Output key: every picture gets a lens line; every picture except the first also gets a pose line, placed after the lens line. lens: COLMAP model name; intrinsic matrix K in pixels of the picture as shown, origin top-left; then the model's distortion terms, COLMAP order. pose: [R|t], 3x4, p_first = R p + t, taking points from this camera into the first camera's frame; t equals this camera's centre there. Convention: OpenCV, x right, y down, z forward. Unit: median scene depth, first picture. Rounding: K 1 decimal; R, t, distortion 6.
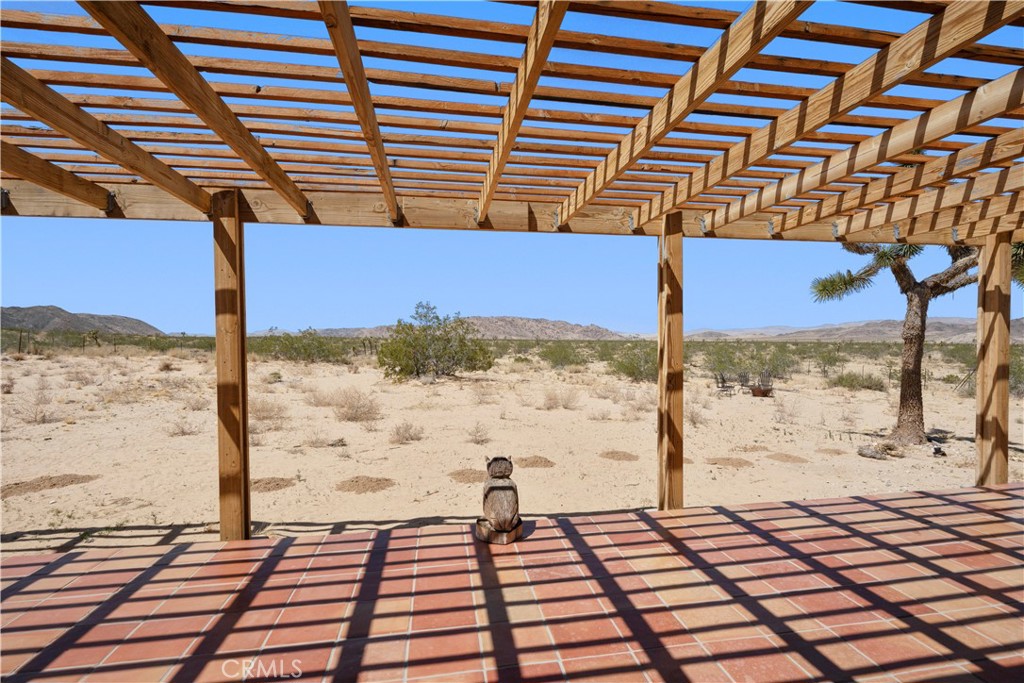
lens RADIAL K [[476.3, 0, 517.3], [0, 476.3, 342.3], [0, 0, 1]] dist [-0.003678, -0.000740]
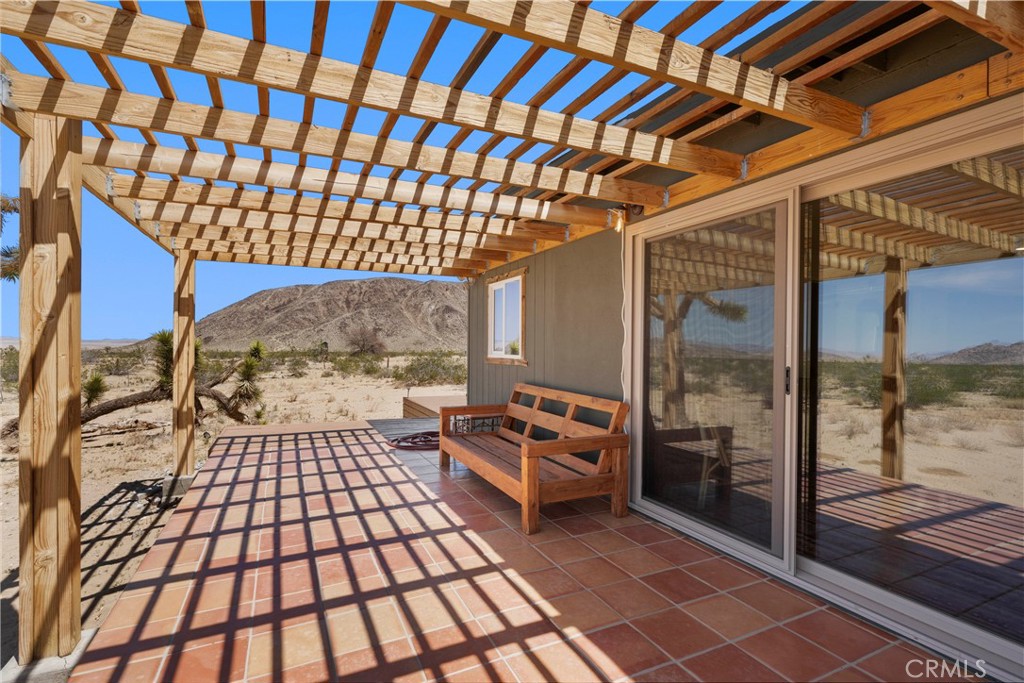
lens RADIAL K [[491.0, 0, 513.6], [0, 491.0, 345.1], [0, 0, 1]] dist [-0.001616, -0.000216]
pose [[-0.268345, 0.004609, 0.963312, -0.401342], [0.012312, 0.999923, -0.001354, 0.017737], [-0.963244, 0.011497, -0.268381, 0.697147]]
